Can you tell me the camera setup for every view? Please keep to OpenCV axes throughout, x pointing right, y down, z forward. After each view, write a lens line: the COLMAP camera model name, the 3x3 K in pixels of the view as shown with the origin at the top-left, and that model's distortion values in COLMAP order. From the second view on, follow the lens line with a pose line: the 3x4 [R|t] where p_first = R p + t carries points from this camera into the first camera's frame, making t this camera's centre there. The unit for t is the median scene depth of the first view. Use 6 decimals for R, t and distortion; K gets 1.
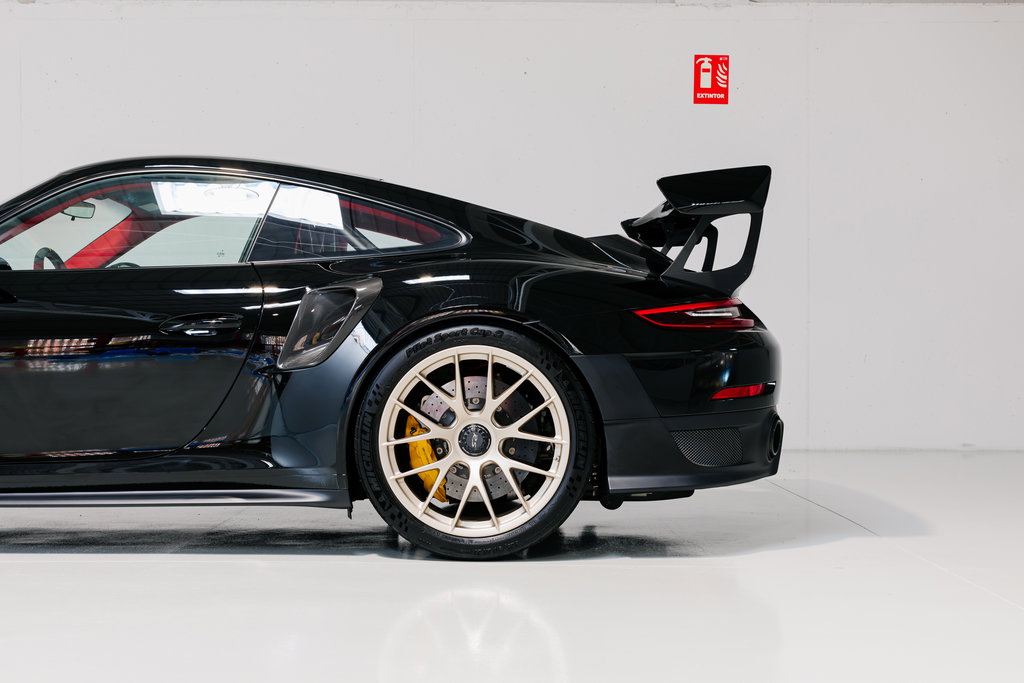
lens RADIAL K [[1448.0, 0, 508.6], [0, 1448.0, 339.9], [0, 0, 1]] dist [-0.009250, 0.000000]
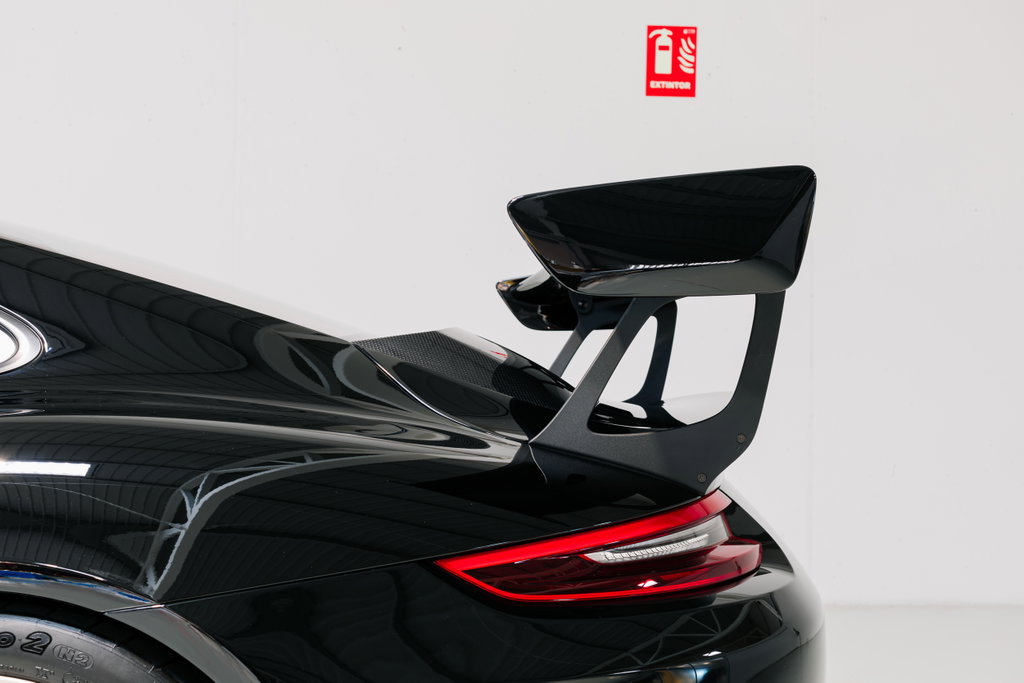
lens RADIAL K [[1448.0, 0, 514.7], [0, 1448.0, 336.2], [0, 0, 1]] dist [-0.009250, 0.000000]
pose [[0.999571, 0.007239, 0.028363, 0.093259], [-0.006662, 0.999770, -0.020395, -0.068966], [-0.028504, 0.020197, 0.999390, 0.628426]]
